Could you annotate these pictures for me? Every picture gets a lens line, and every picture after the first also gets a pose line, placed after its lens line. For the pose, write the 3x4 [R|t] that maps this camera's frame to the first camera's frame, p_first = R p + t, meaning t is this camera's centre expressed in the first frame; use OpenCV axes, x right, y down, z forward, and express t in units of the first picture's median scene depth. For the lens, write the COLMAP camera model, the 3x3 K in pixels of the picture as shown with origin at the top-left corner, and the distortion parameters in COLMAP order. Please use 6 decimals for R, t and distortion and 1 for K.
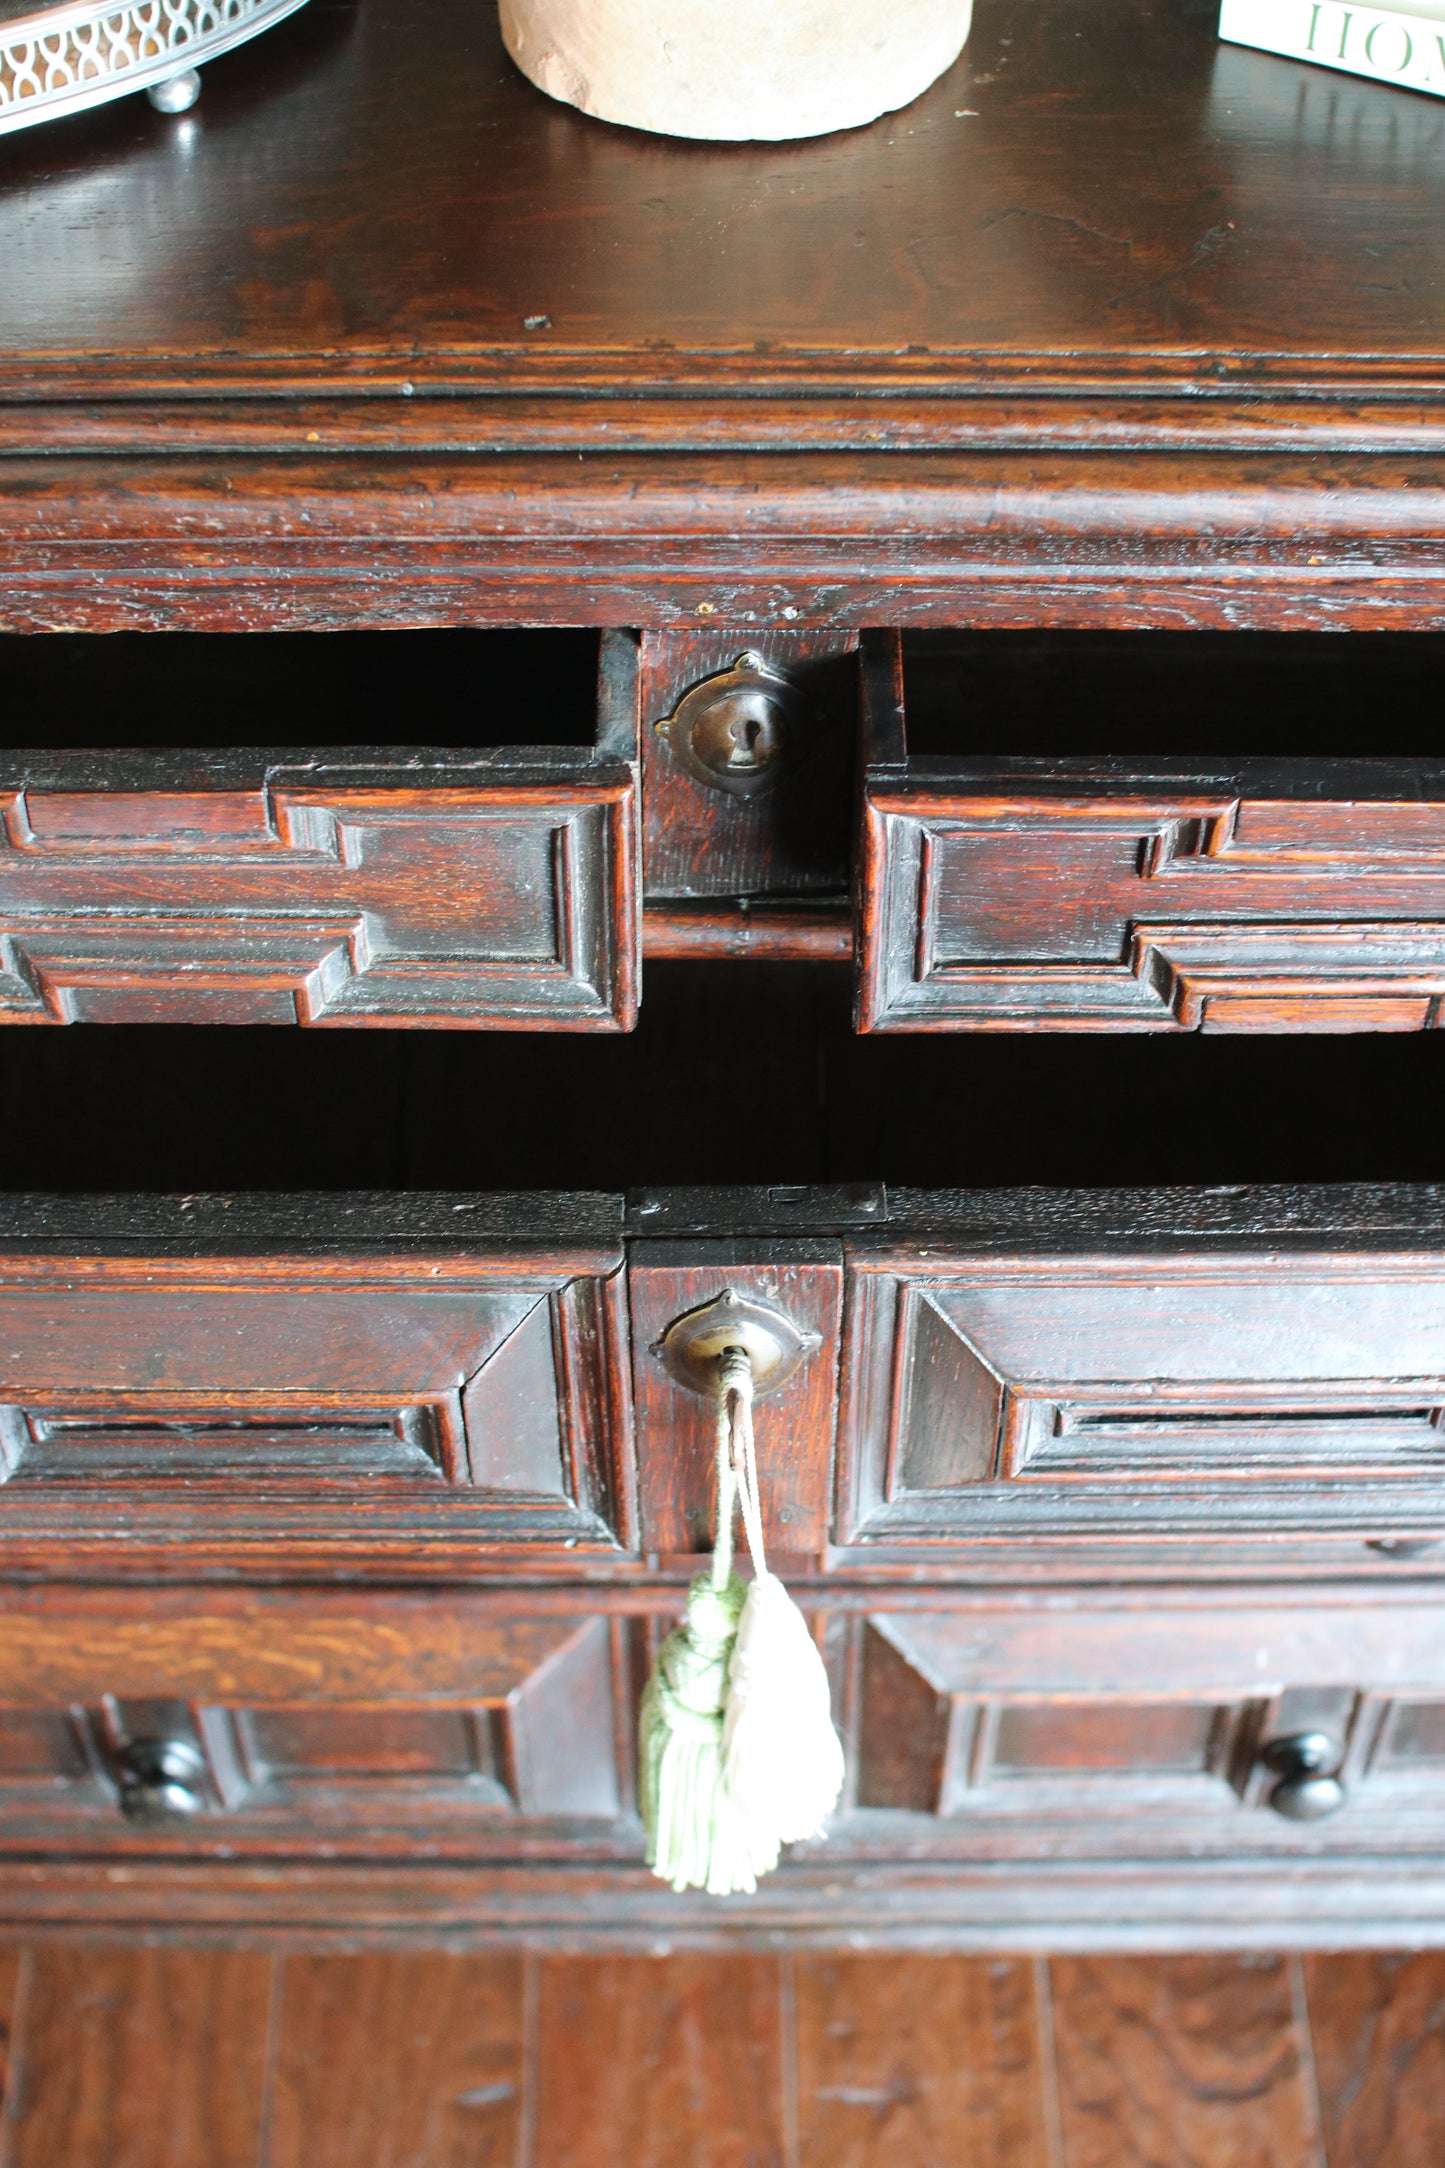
lens RADIAL K [[3124.9, 0, 722.5], [0, 3124.9, 1084.0], [0, 0, 1]] dist [-0.143393, 0.093140]
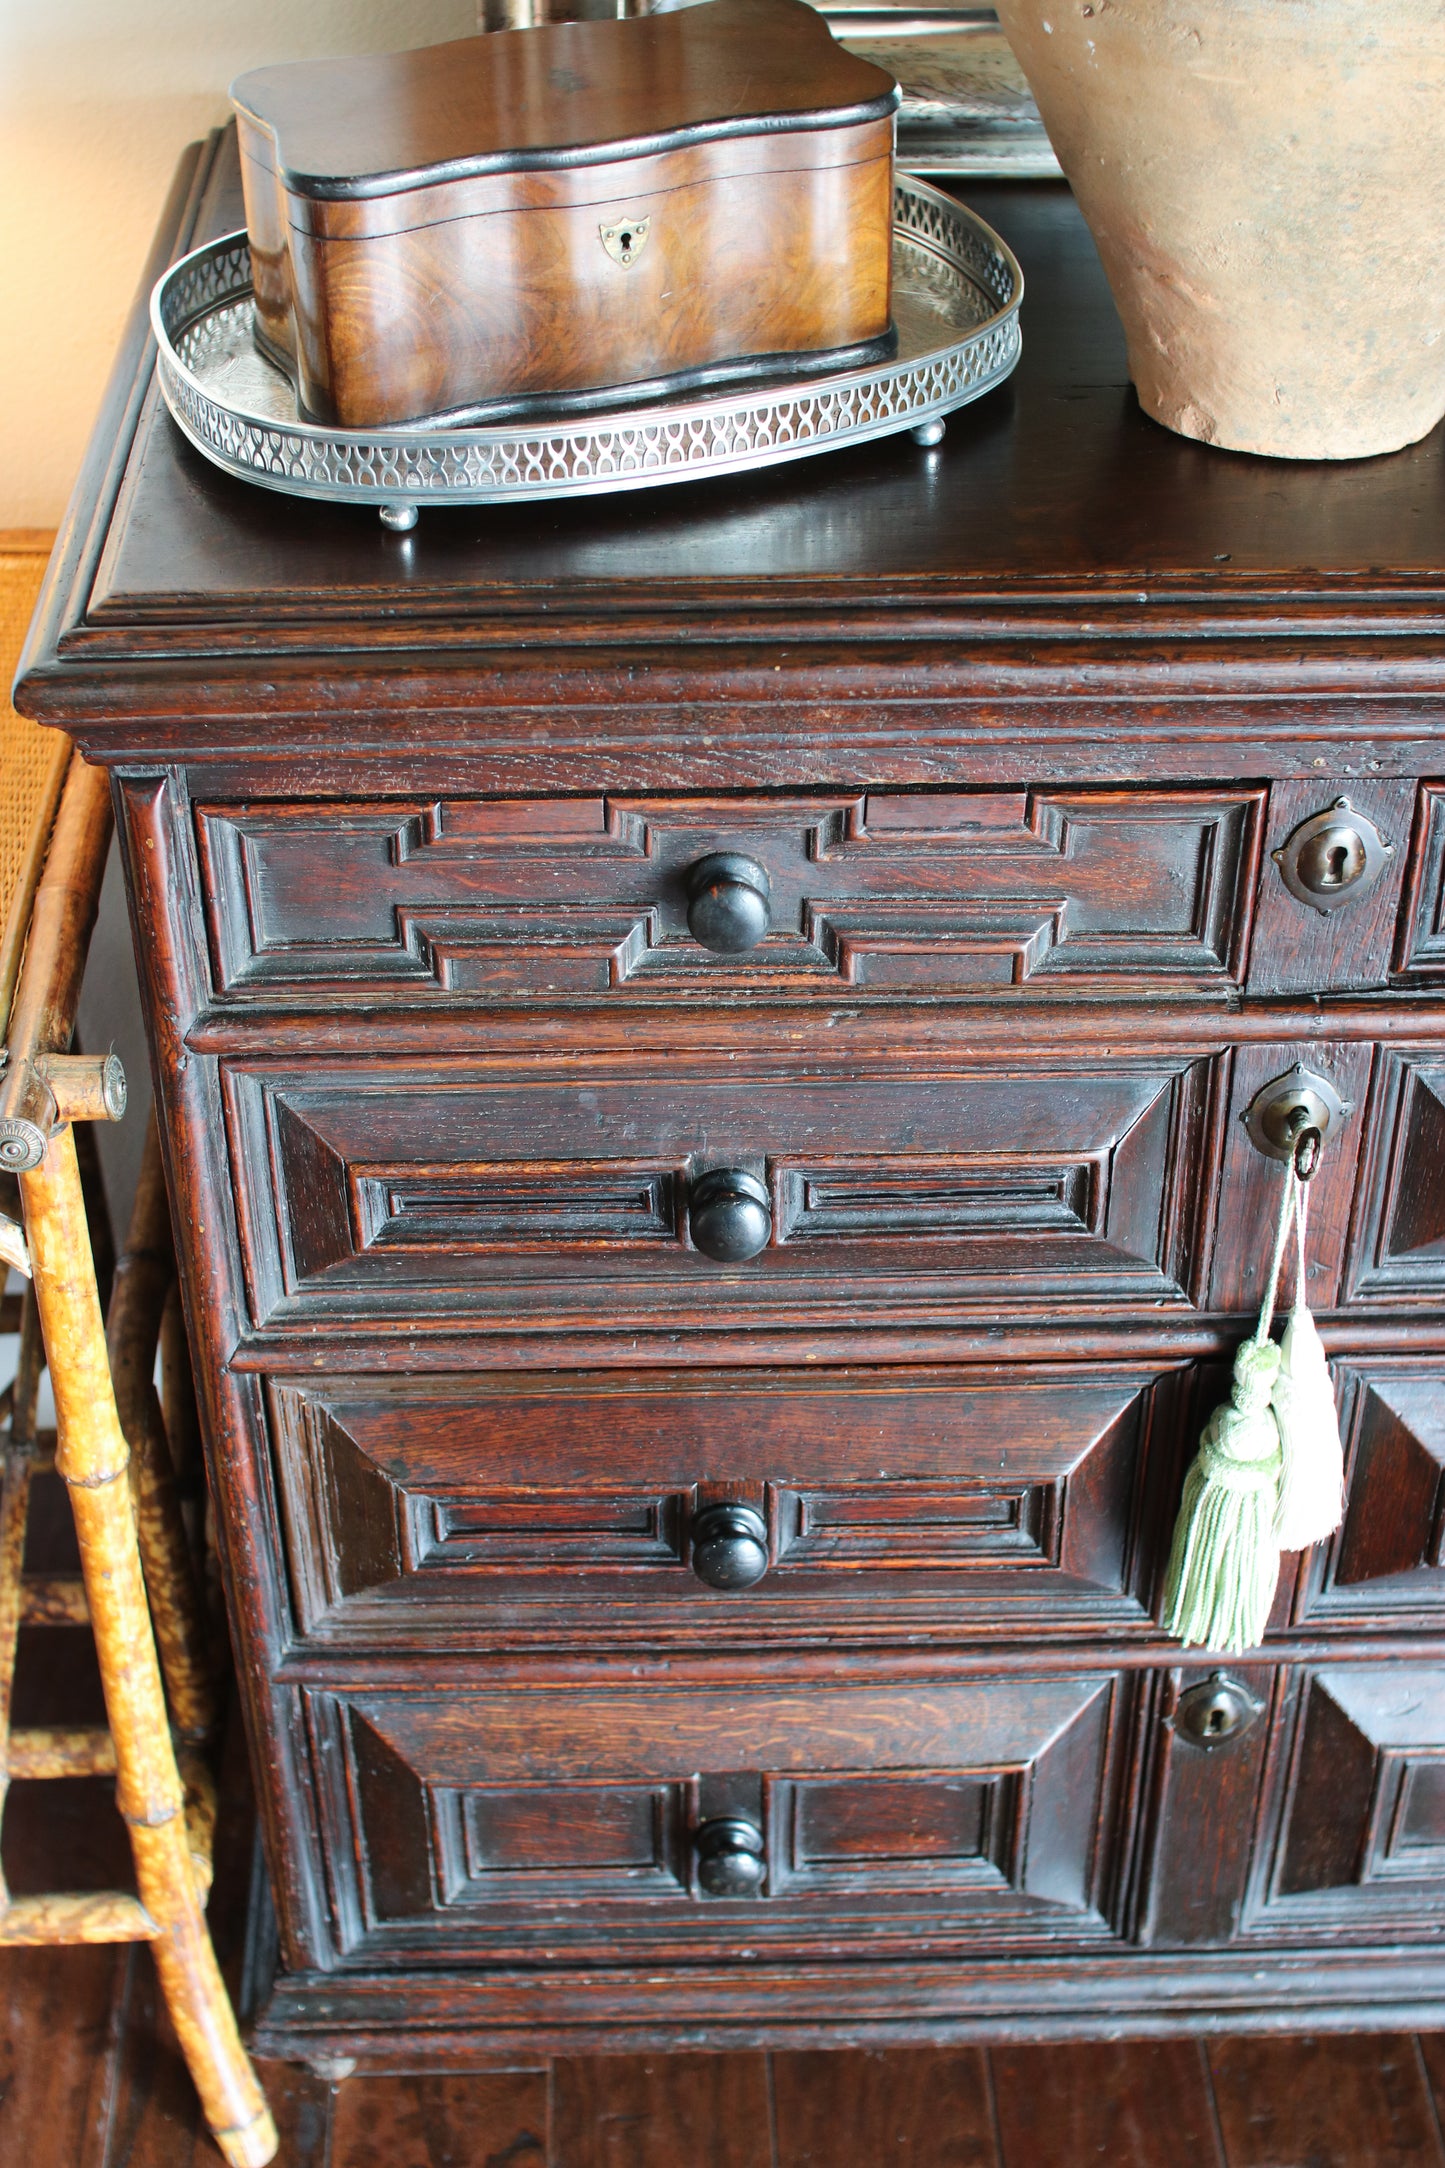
lens RADIAL K [[3124.9, 0, 722.5], [0, 3124.9, 1084.0], [0, 0, 1]] dist [-0.143393, 0.093140]
pose [[0.999665, -0.018906, 0.017698, -0.299259], [0.022301, 0.975885, -0.217142, 0.289944], [-0.013166, 0.217463, 0.975980, -0.363627]]
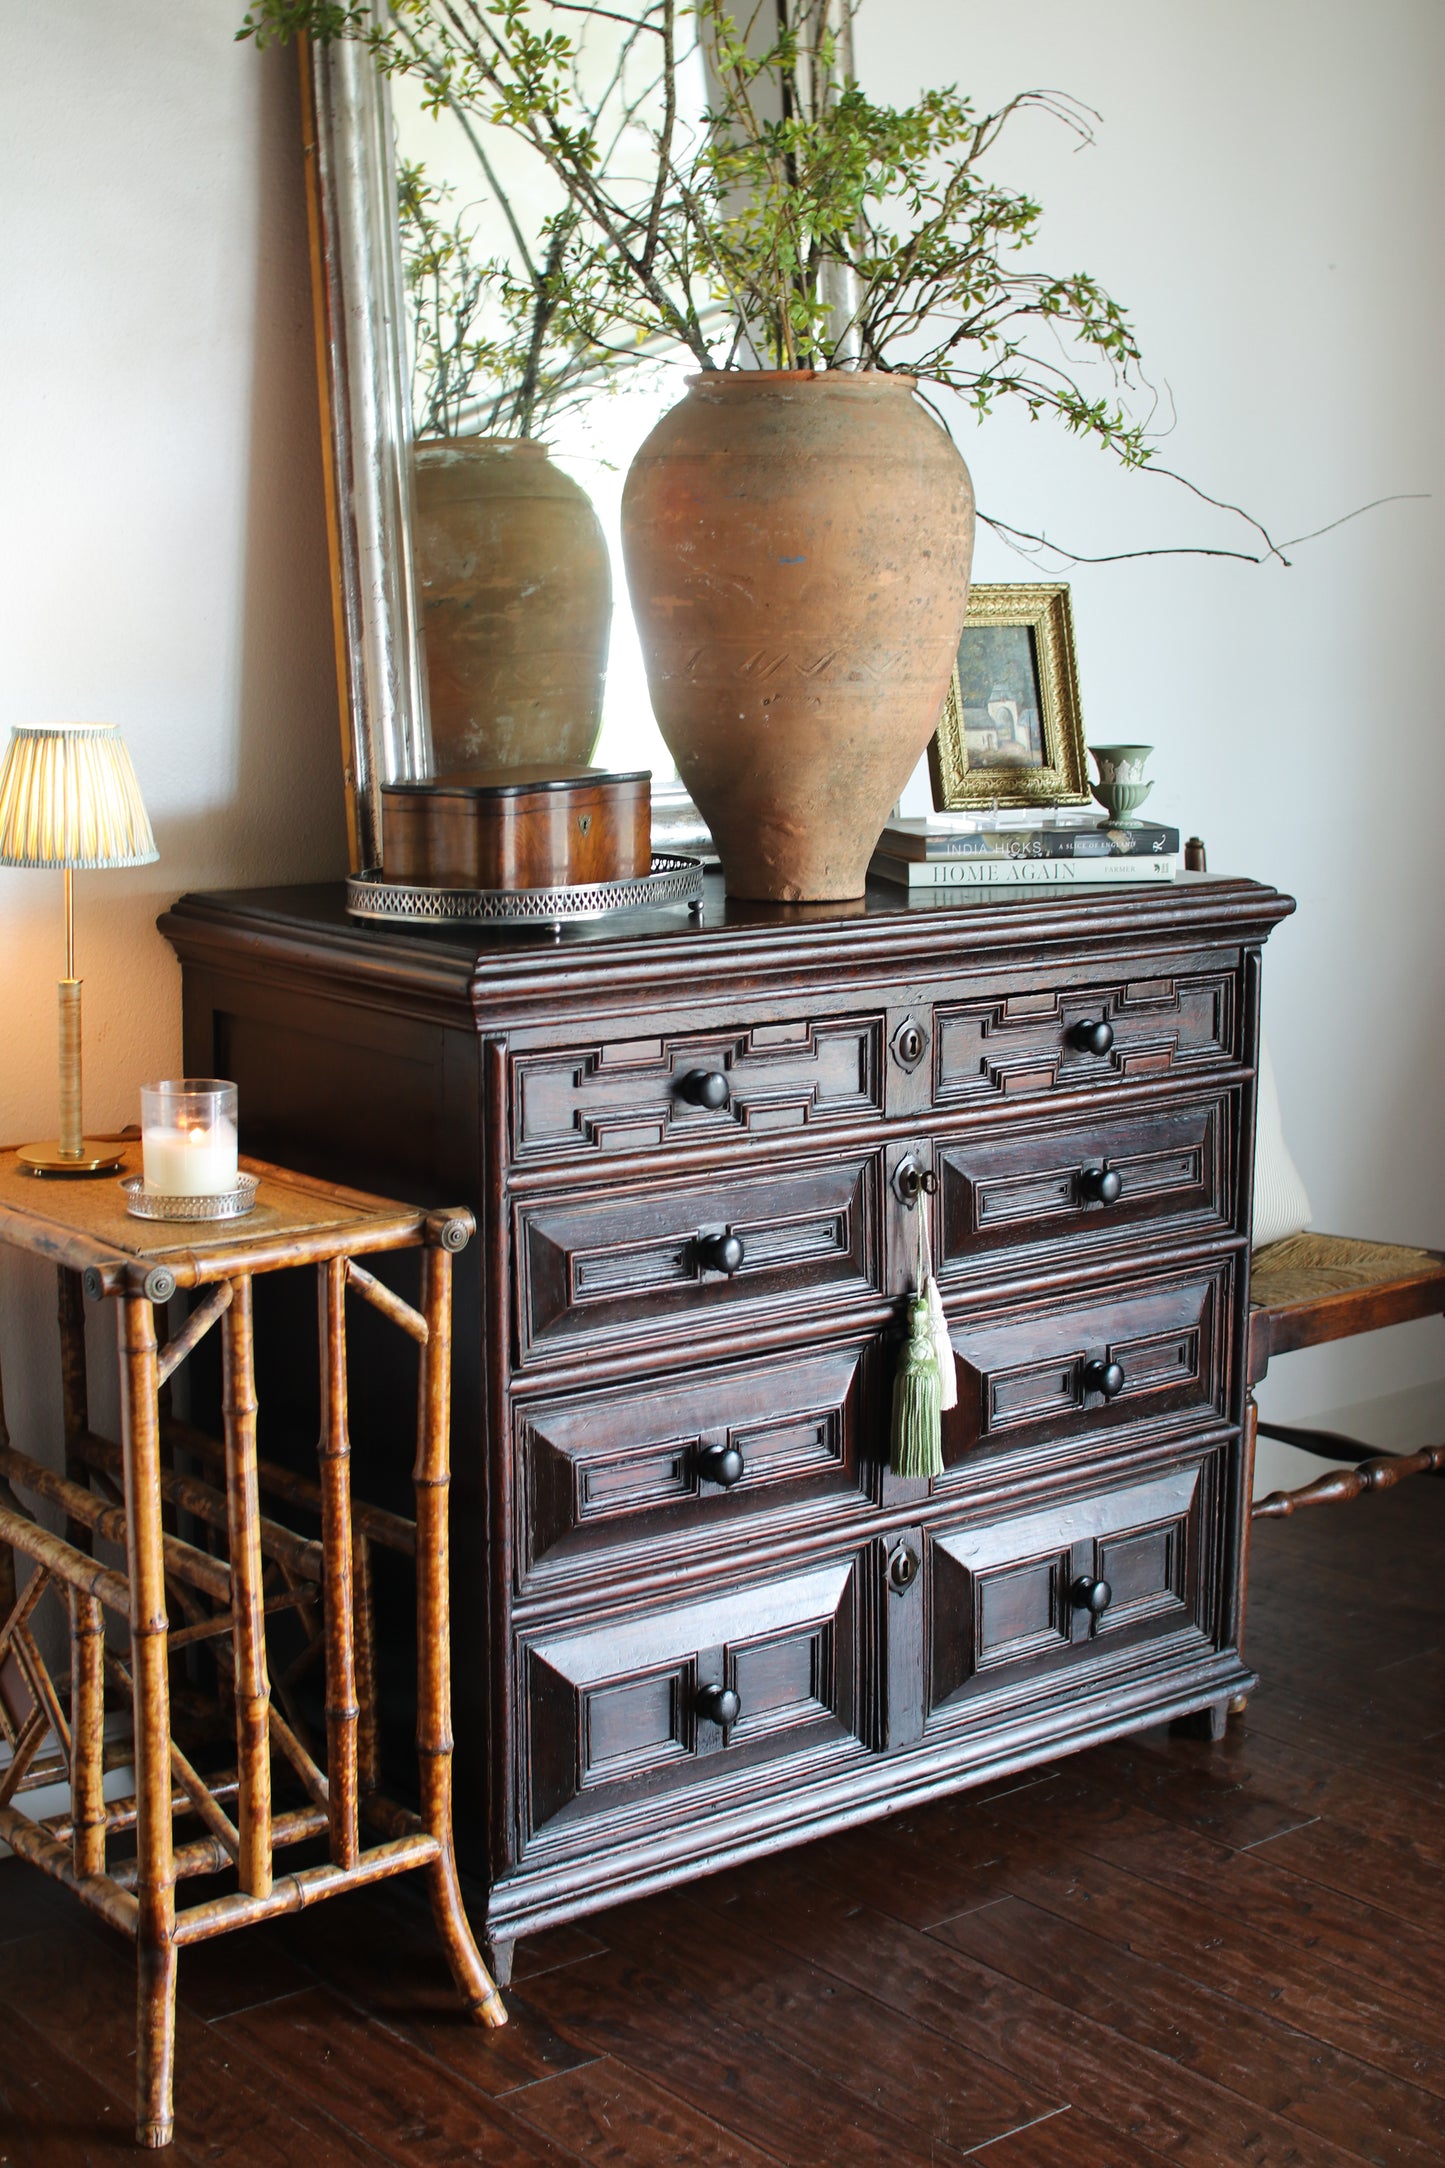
lens RADIAL K [[3033.4, 0, 722.5], [0, 3033.4, 1084.0], [0, 0, 1]] dist [-0.182877, 0.300321]
pose [[0.787459, -0.106742, 0.607054, -2.113608], [0.471470, 0.738708, -0.481691, 1.378522], [-0.397019, 0.665520, 0.632028, -0.935964]]
